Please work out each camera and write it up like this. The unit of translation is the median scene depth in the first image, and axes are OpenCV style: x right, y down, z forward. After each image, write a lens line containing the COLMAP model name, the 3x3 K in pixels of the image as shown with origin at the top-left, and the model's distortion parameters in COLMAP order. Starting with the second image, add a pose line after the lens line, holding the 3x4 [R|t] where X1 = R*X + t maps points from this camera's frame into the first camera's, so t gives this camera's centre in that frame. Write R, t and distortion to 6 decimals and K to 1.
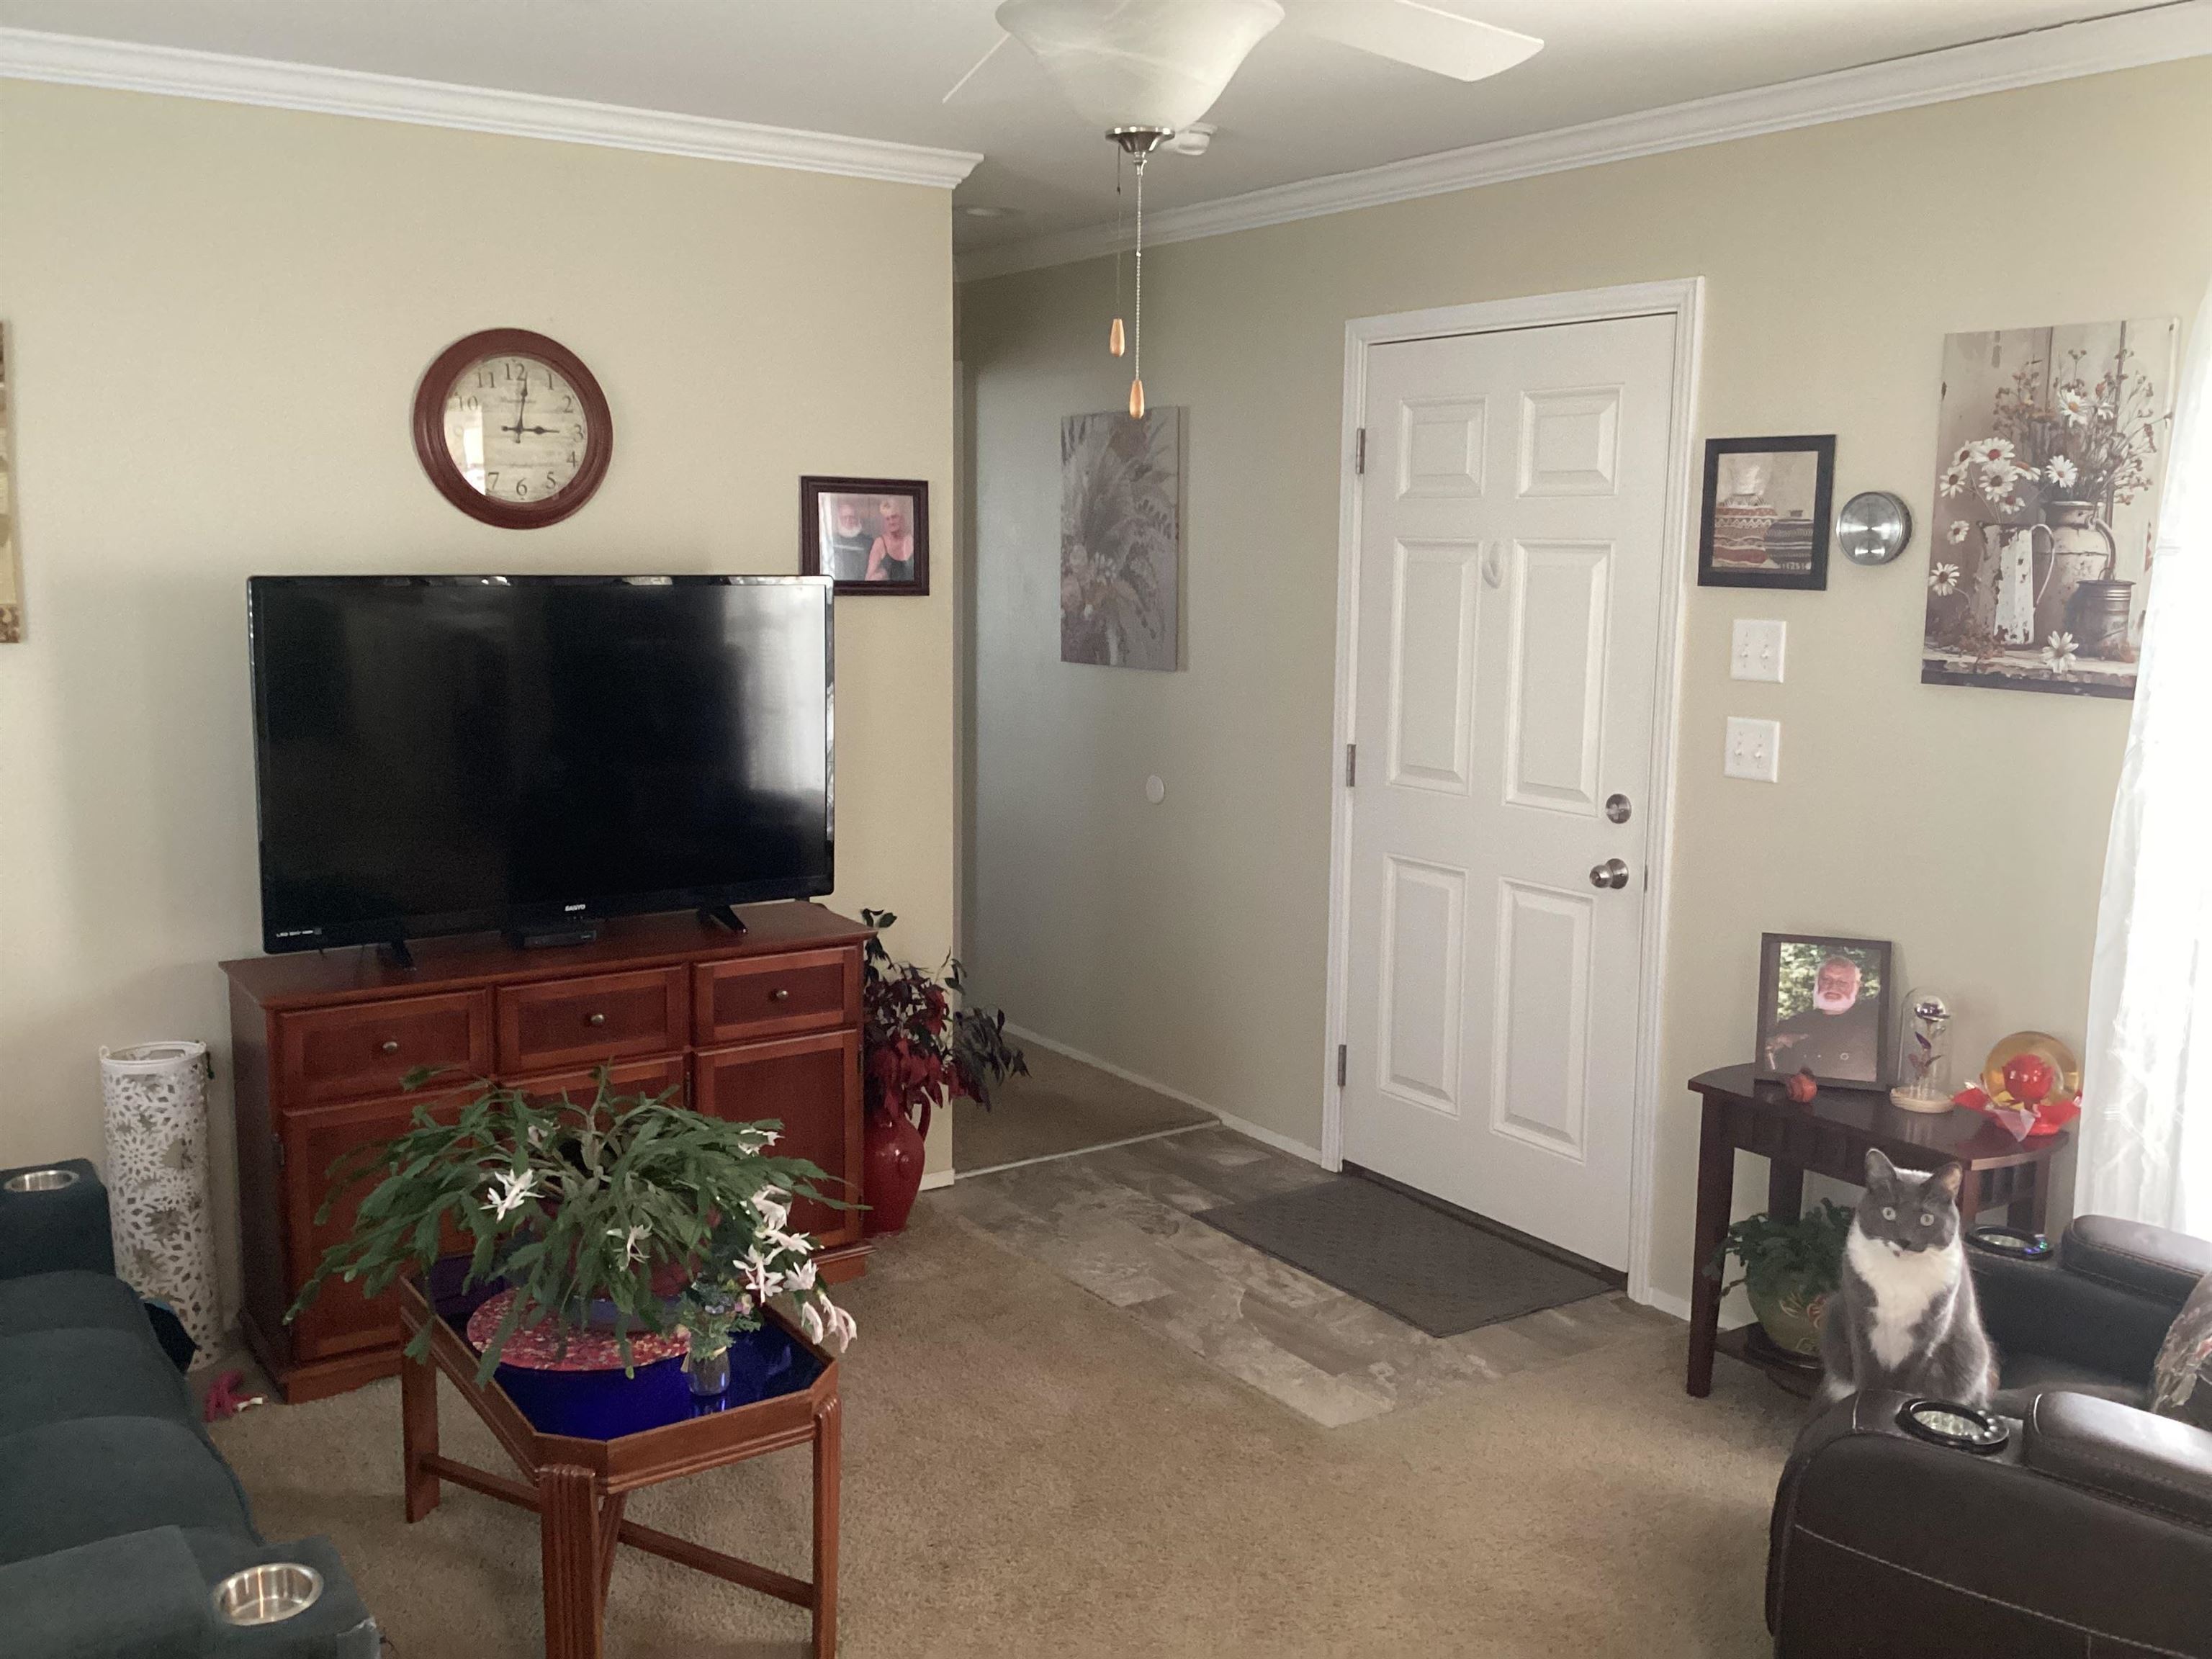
lens RADIAL K [[1988.9, 0, 1106.8], [0, 1988.9, 818.9], [0, 0, 1]] dist [0.127027, -0.263635]
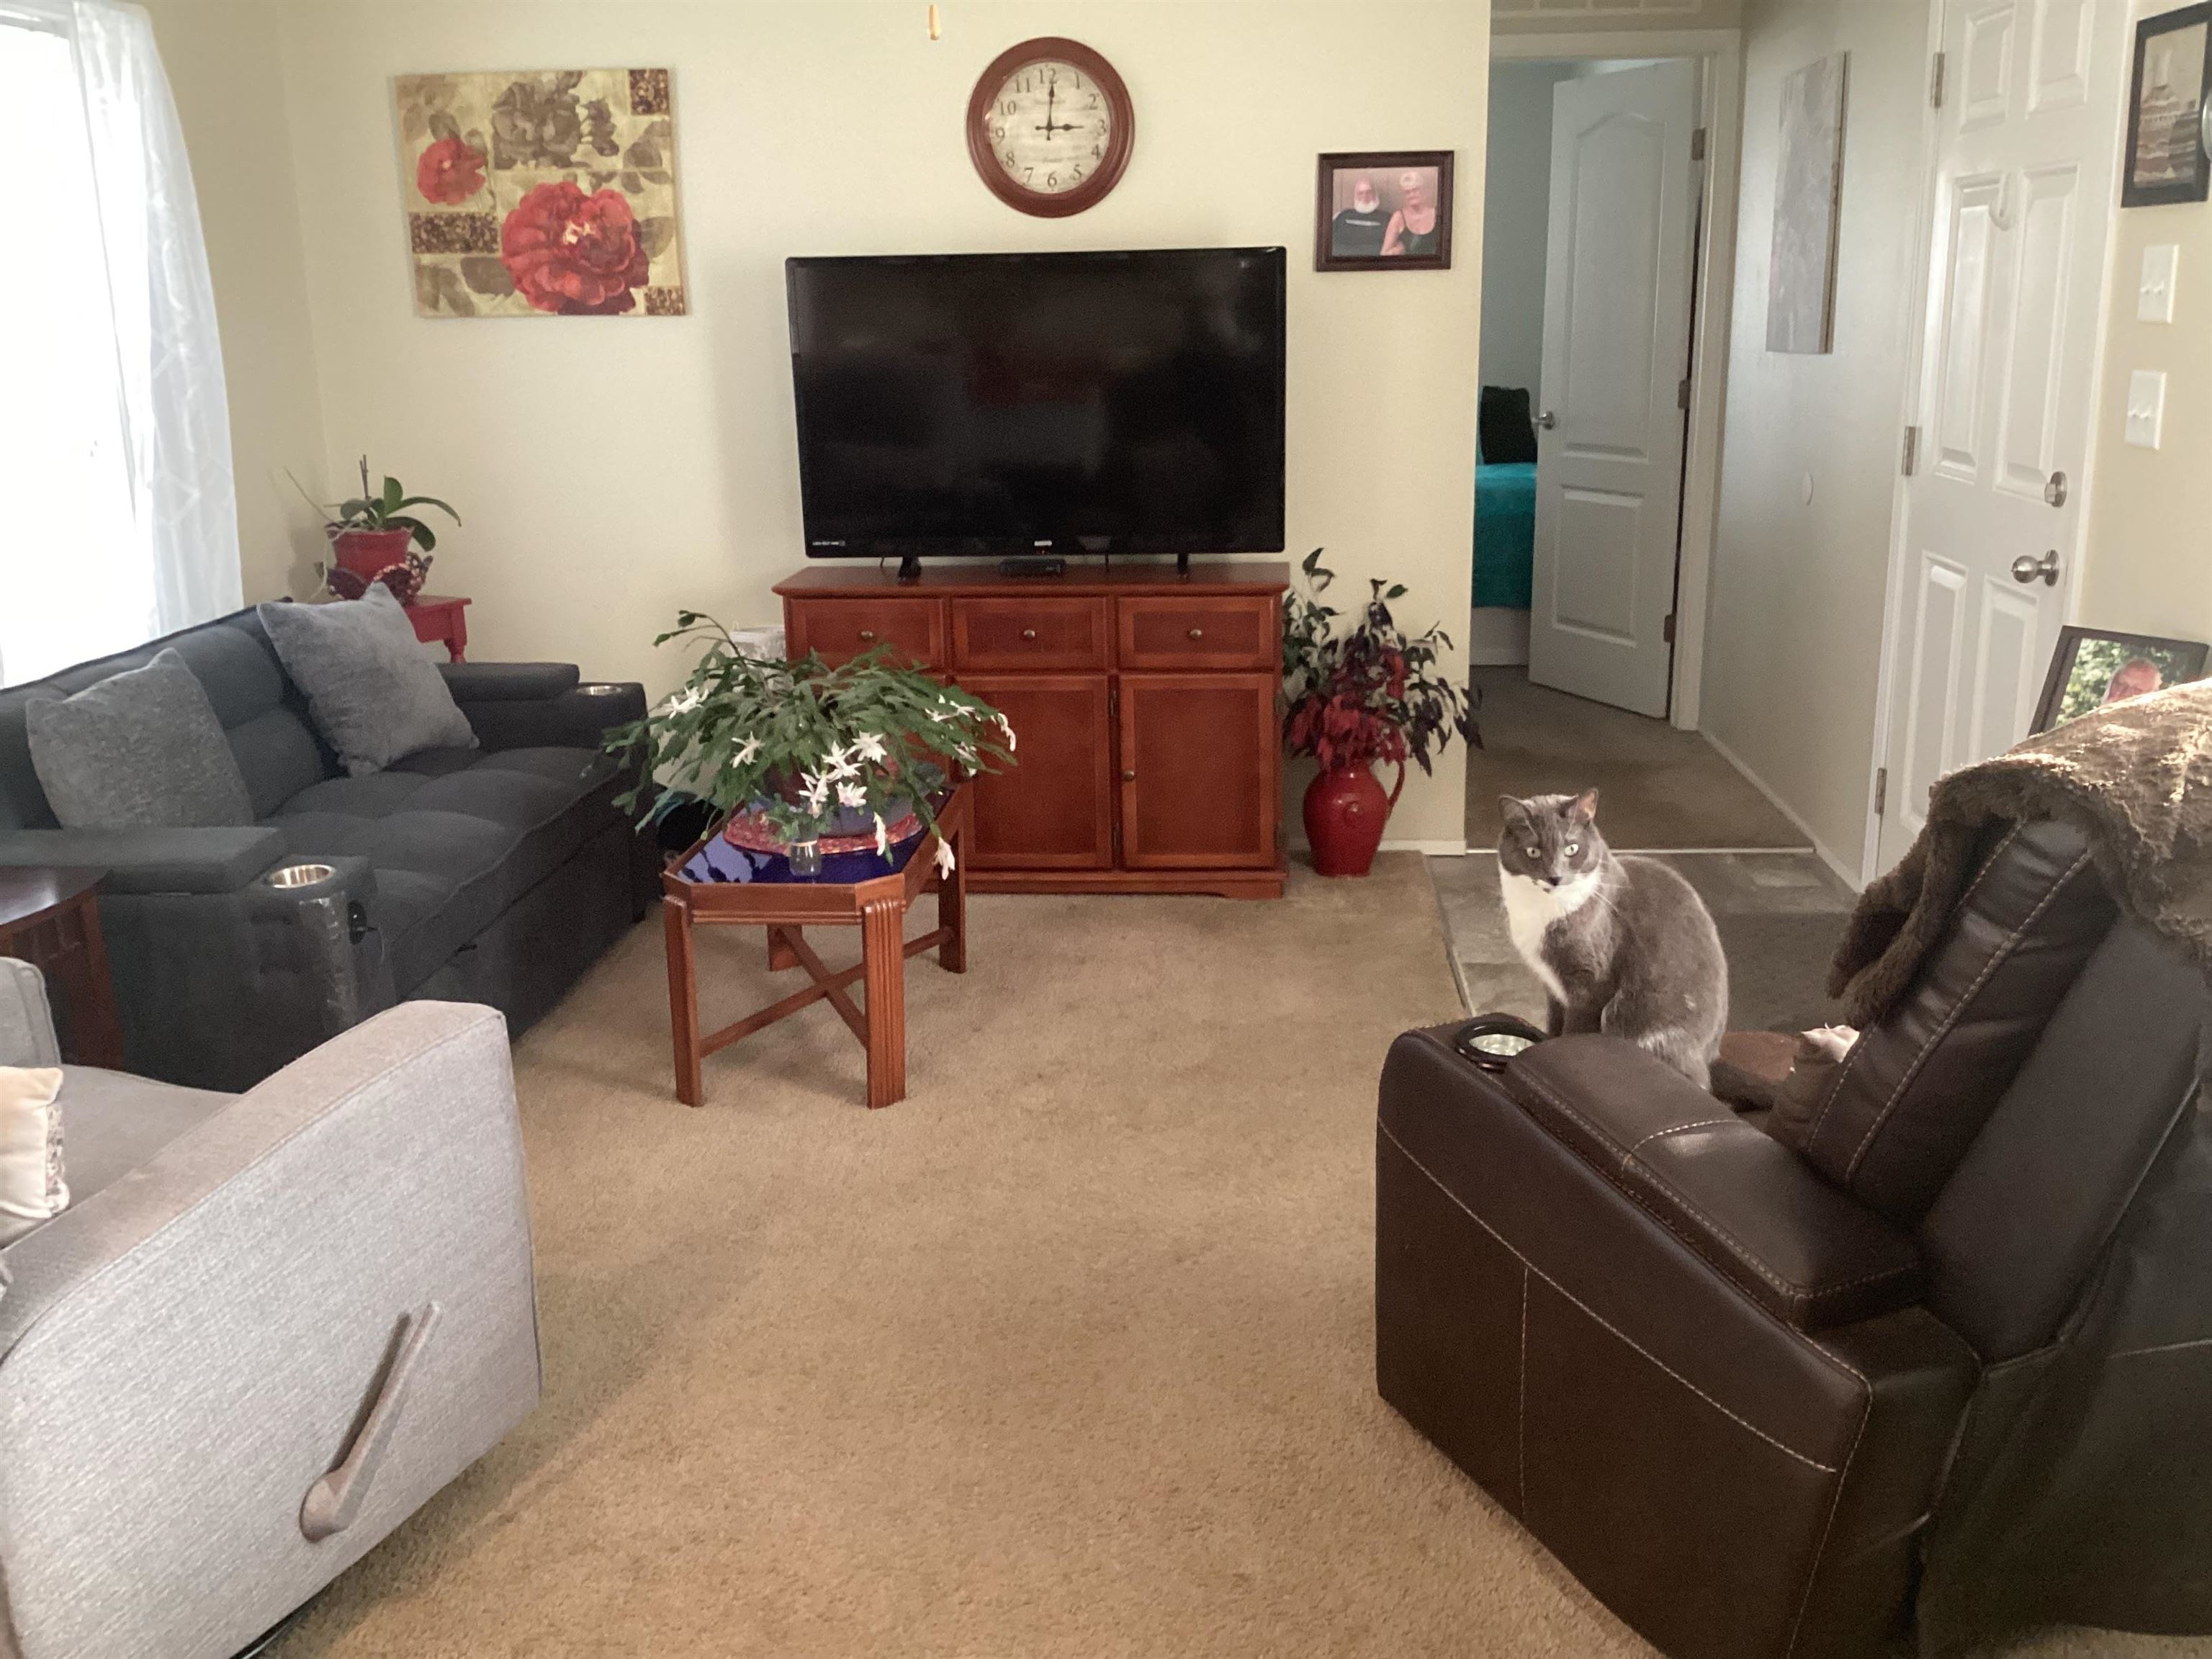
lens RADIAL K [[1988.9, 0, 1106.8], [0, 1988.9, 818.9], [0, 0, 1]] dist [0.127027, -0.263635]
pose [[0.777835, 0.130524, -0.614765, 0.501992], [-0.062374, 0.989399, 0.131145, 0.047333], [0.625366, -0.063663, 0.777730, 0.091236]]
